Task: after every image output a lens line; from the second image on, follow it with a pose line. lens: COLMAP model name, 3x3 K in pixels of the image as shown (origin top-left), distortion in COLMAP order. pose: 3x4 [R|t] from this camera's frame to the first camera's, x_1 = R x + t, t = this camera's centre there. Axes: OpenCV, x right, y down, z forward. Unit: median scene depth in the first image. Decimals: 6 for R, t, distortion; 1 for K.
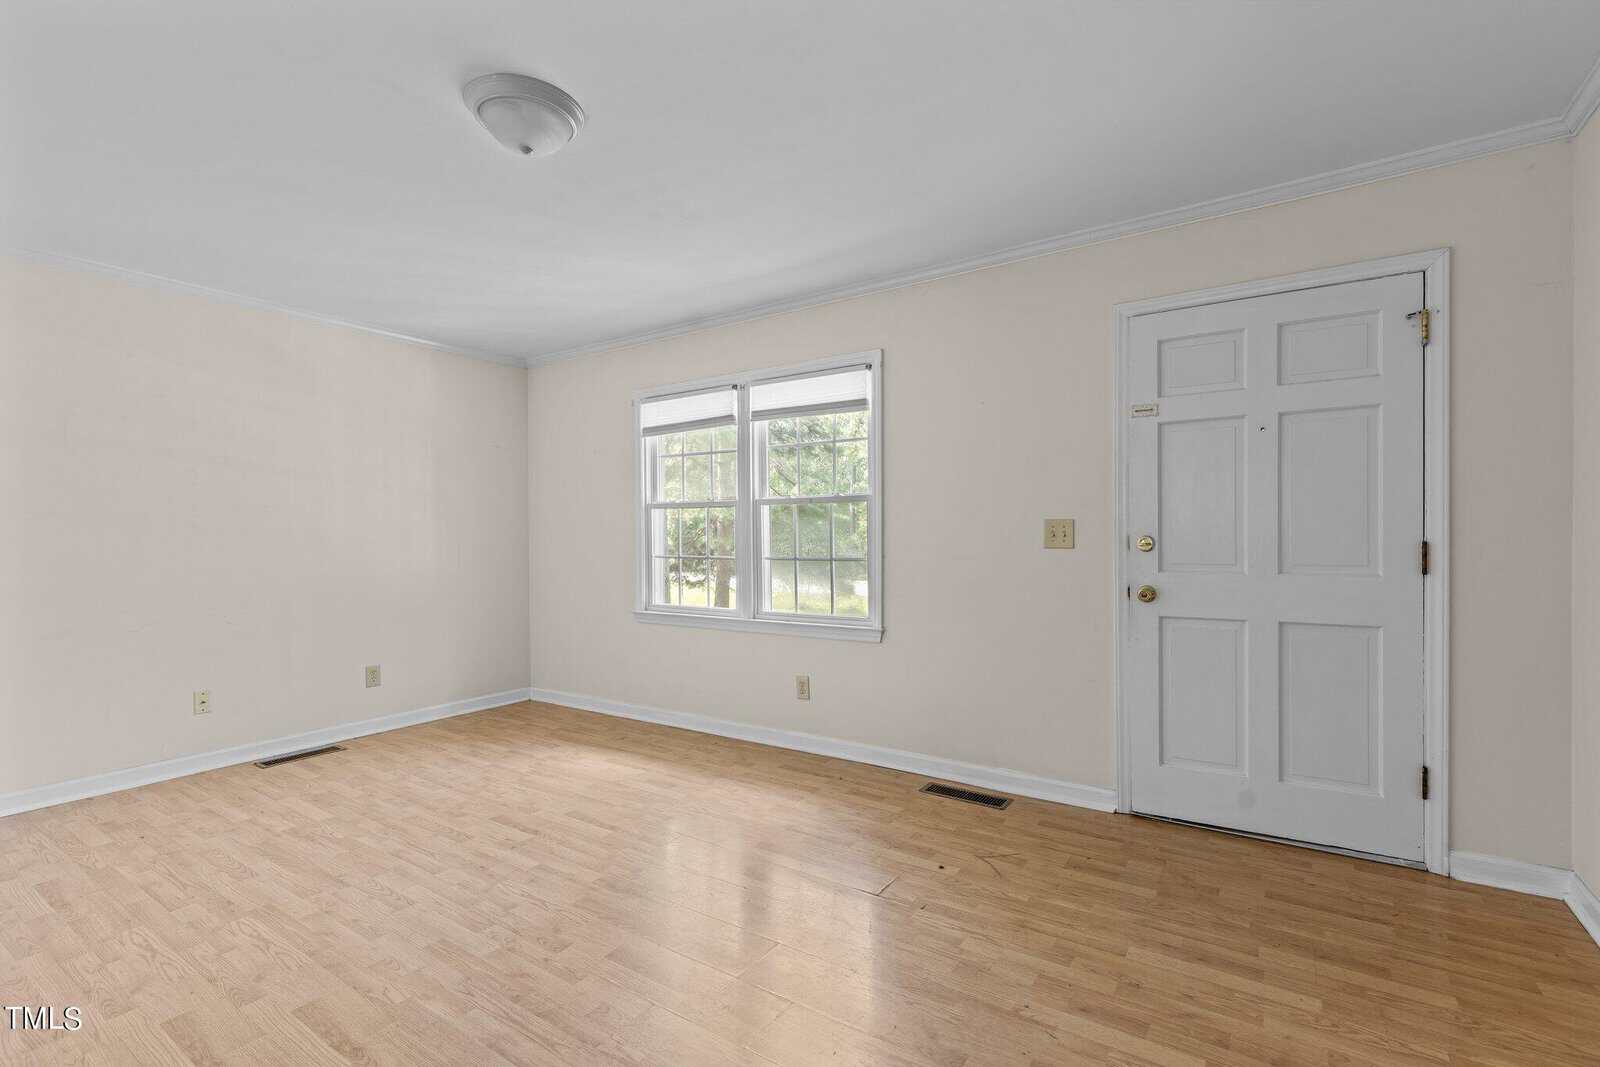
lens RADIAL K [[721.3, 0, 816.3], [0, 721.3, 537.5], [0, 0, 1]] dist [0.004530, 0.000535]
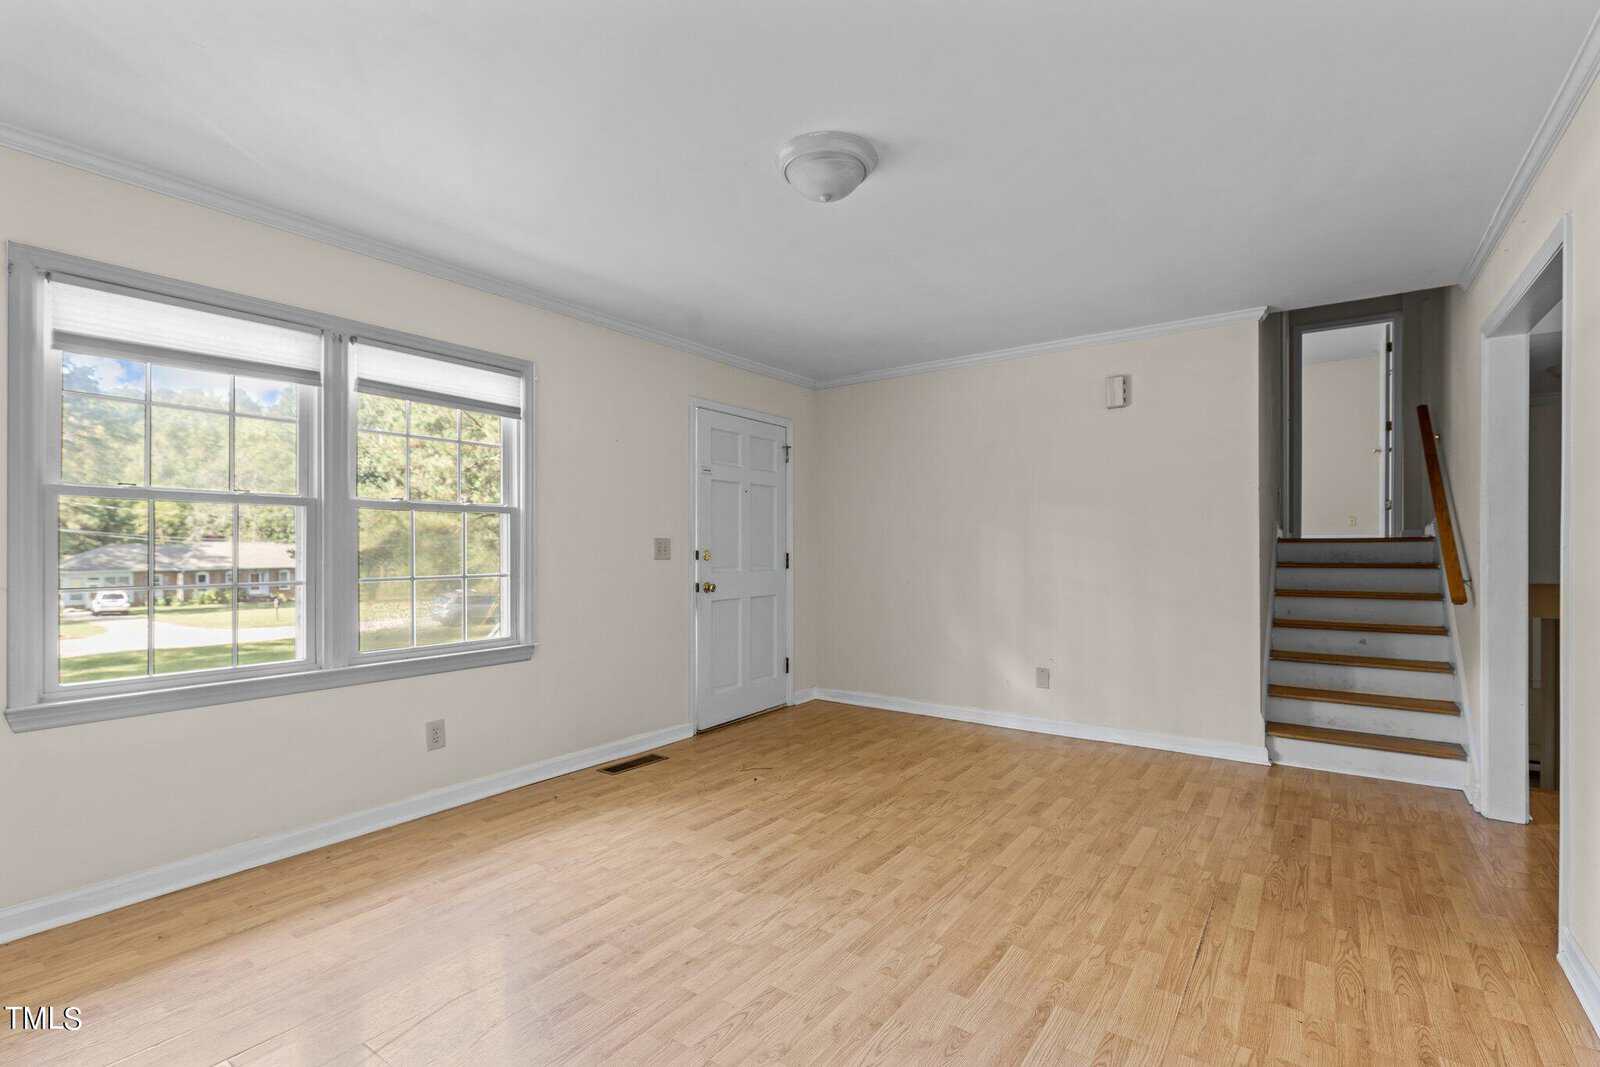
lens RADIAL K [[715.0, 0, 800.4], [0, 715.0, 548.8], [0, 0, 1]] dist [-0.001646, -0.000606]
pose [[0.050682, 0.004668, 0.998704, -1.137520], [0.005965, 0.999970, -0.004977, 0.003493], [-0.998697, 0.006209, 0.050652, 0.760283]]
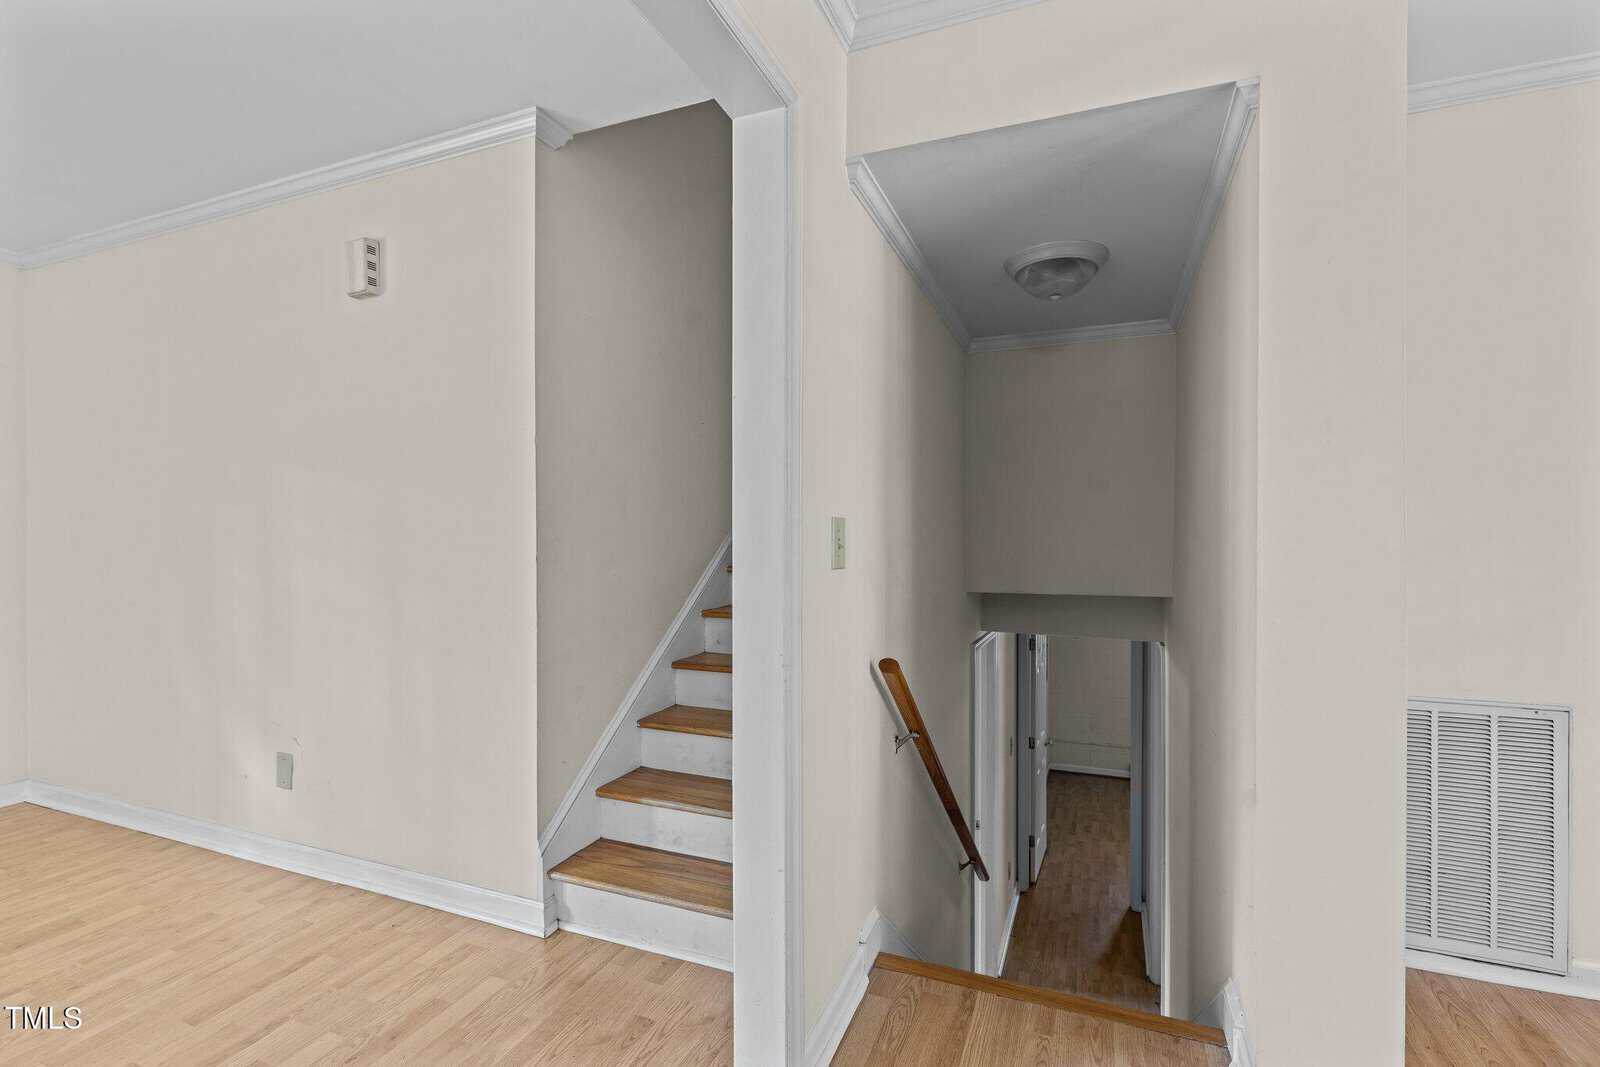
lens RADIAL K [[737.9, 0, 772.9], [0, 737.9, 547.6], [0, 0, 1]] dist [0.004412, 0.000322]
pose [[-0.180129, -0.002198, 0.983641, -0.547892], [0.004364, 0.999986, 0.003034, 0.000525], [-0.983633, 0.004839, -0.180117, -0.157752]]
